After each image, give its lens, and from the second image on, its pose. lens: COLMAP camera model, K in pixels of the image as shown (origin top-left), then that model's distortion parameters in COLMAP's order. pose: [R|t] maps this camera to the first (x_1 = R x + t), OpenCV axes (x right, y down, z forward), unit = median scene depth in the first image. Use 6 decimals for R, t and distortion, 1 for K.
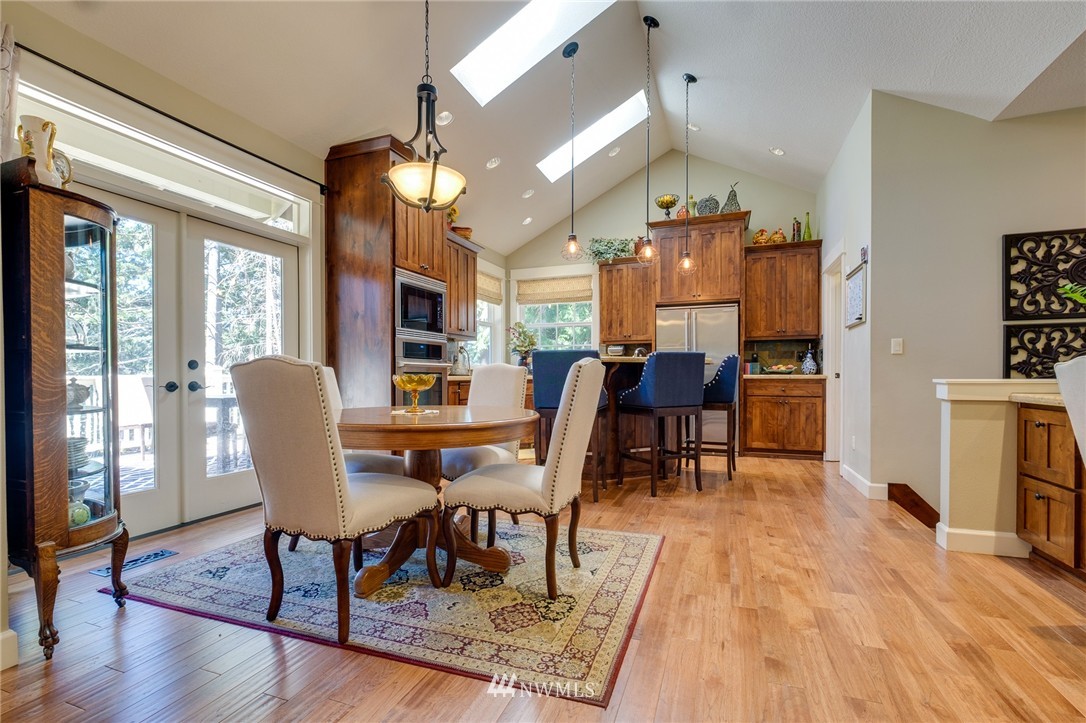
lens RADIAL K [[491.1, 0, 543.3], [0, 491.1, 379.0], [0, 0, 1]] dist [-0.000078, -0.000034]
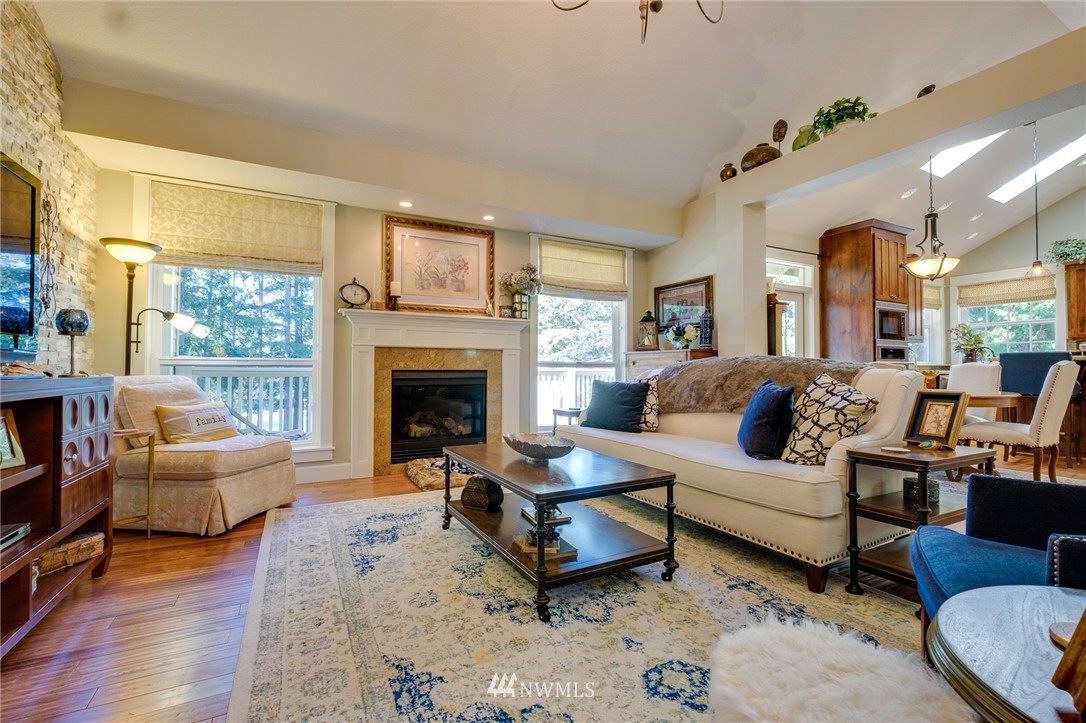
lens RADIAL K [[470.0, 0, 544.8], [0, 470.0, 356.0], [0, 0, 1]] dist [-0.002417, -0.000332]
pose [[0.752239, -0.013207, -0.658758, -0.076379], [-0.009636, 0.999472, -0.031041, 0.003638], [0.658820, 0.029698, 0.751714, -0.553797]]
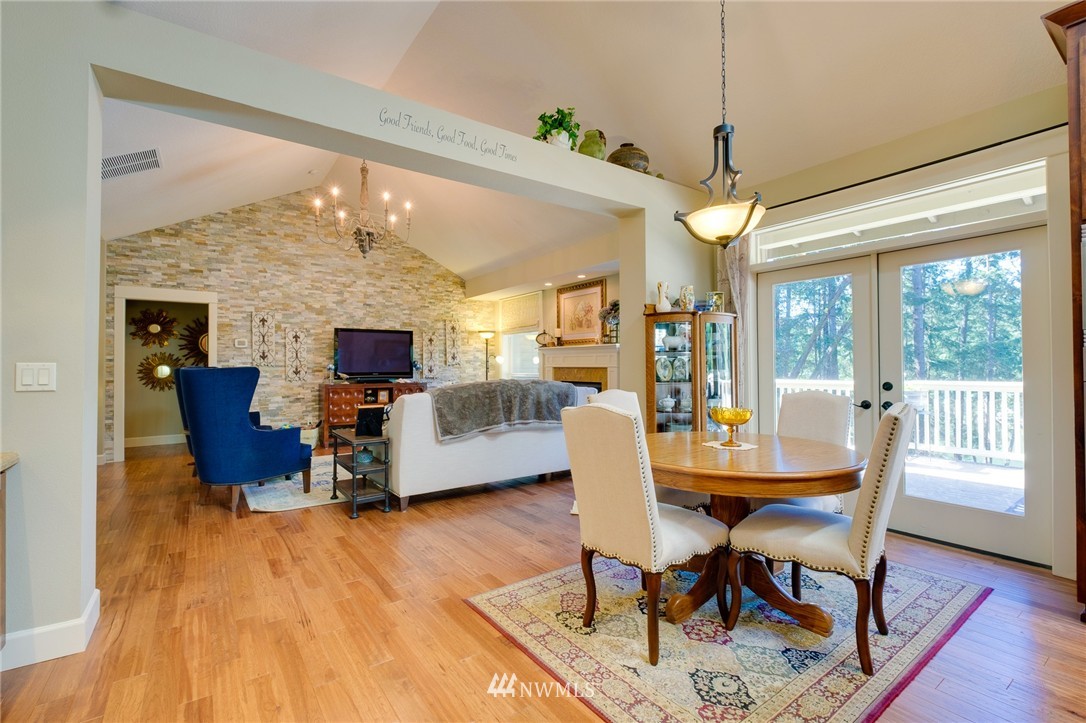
lens RADIAL K [[476.5, 0, 542.8], [0, 476.5, 358.2], [0, 0, 1]] dist [-0.003127, -0.000279]
pose [[-0.549818, -0.003922, -0.835276, 0.346372], [0.002295, 0.999978, -0.006206, -0.049452], [0.835282, -0.005329, -0.549797, 0.536469]]
